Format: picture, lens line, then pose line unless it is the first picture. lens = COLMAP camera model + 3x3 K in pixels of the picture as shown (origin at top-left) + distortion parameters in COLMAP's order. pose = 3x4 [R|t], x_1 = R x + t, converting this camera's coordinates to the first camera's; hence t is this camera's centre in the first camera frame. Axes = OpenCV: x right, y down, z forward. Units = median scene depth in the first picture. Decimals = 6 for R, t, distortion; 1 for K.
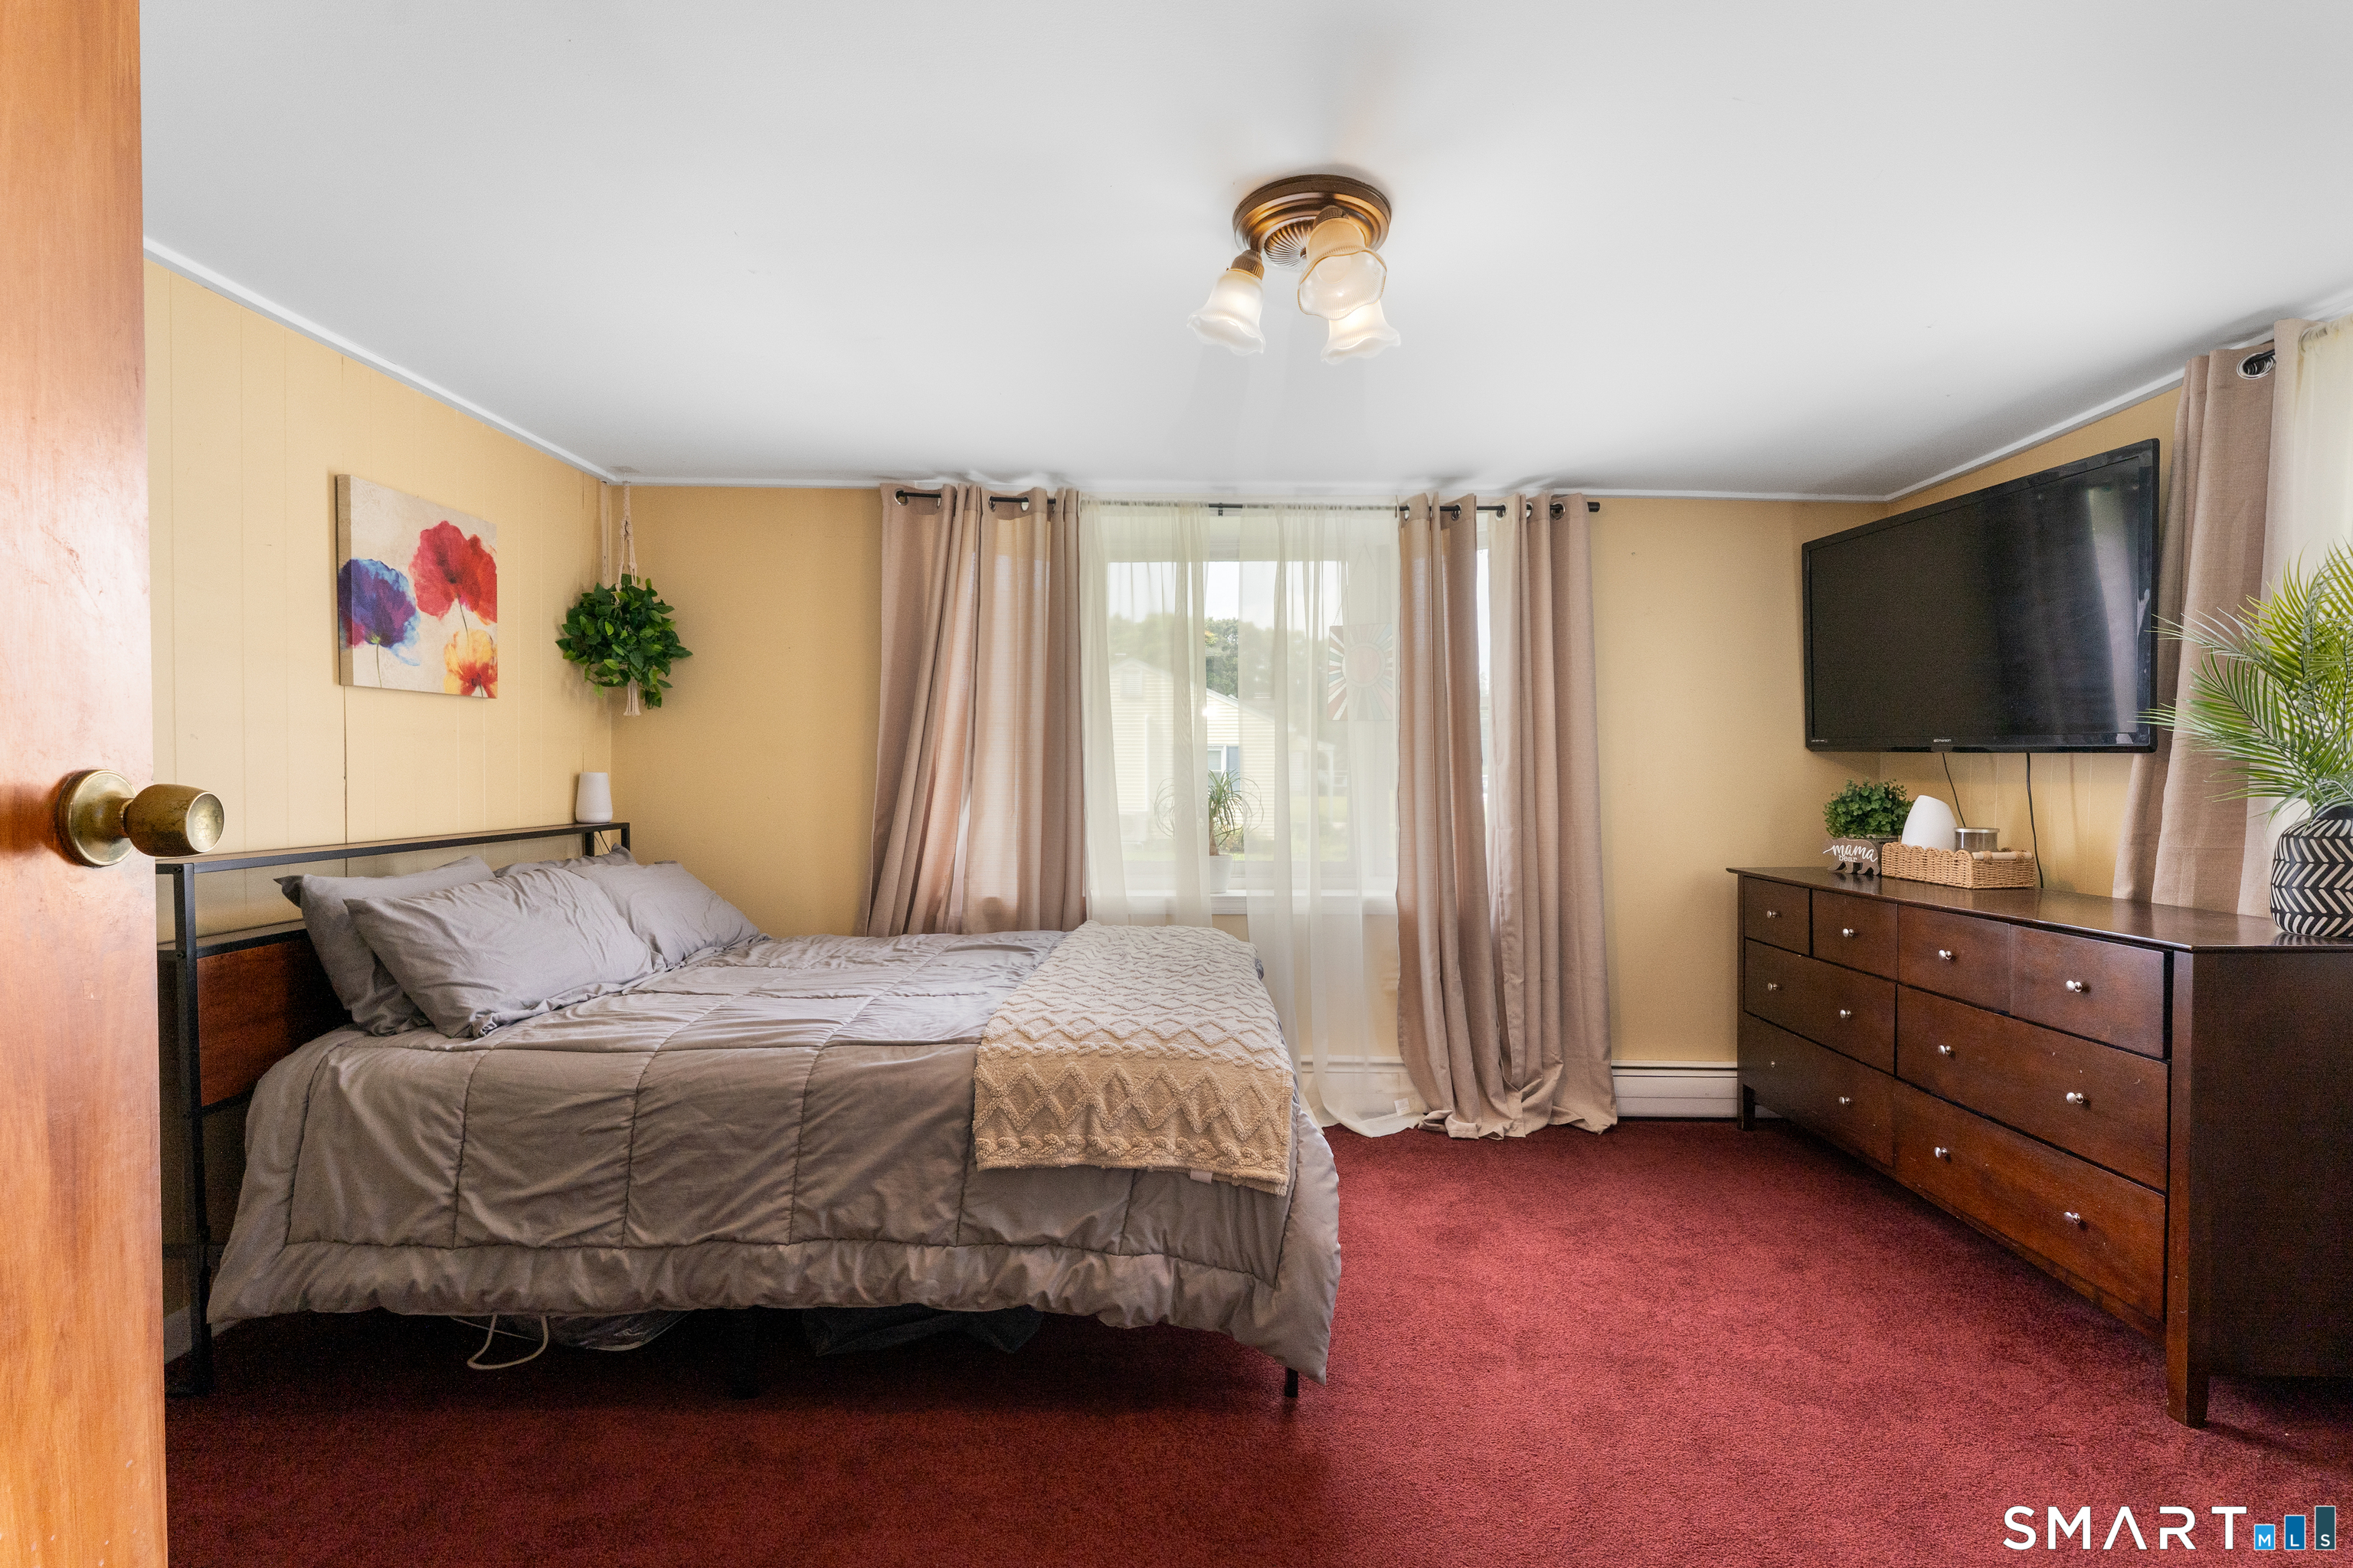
lens RADIAL K [[1019.9, 0, 1143.5], [0, 1019.9, 810.6], [0, 0, 1]] dist [-0.002066, -0.001212]
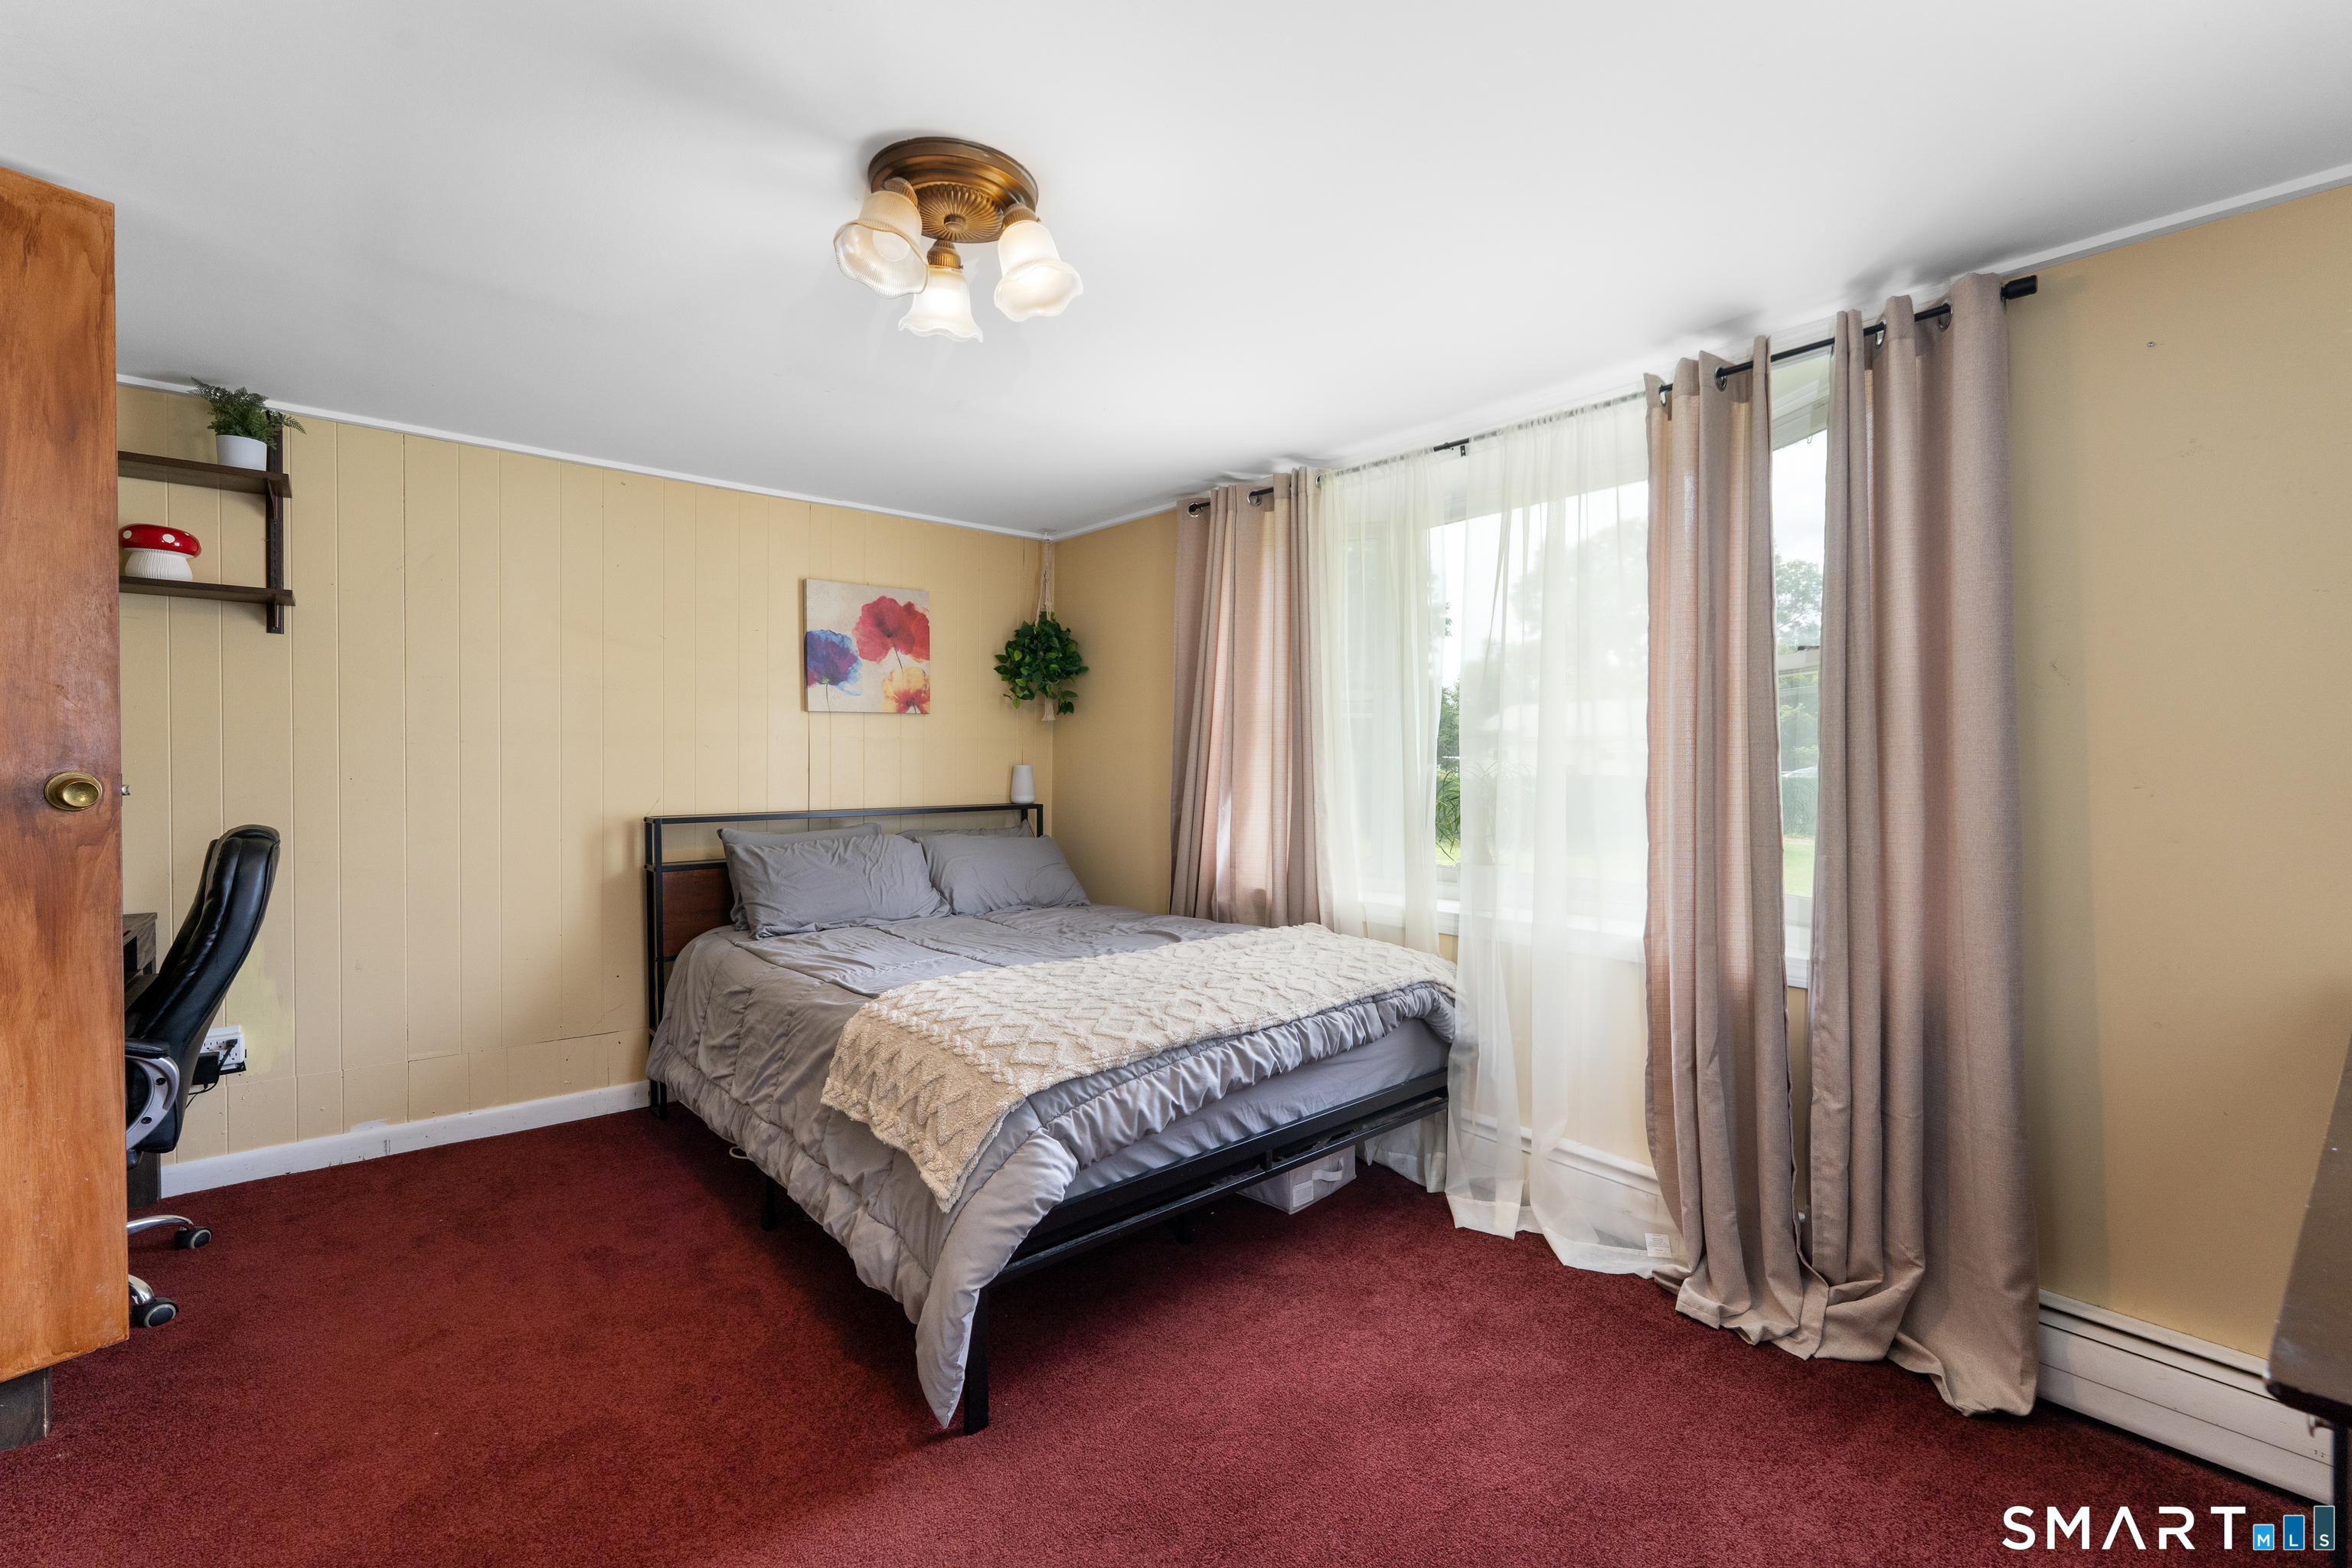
lens RADIAL K [[1019.4, 0, 1268.5], [0, 1019.4, 782.4], [0, 0, 1]] dist [-0.002066, -0.001212]
pose [[0.662229, 0.013078, -0.749188, 0.745747], [-0.024297, 0.999697, -0.004025, -0.020262], [0.748908, 0.020869, 0.662346, 0.417366]]
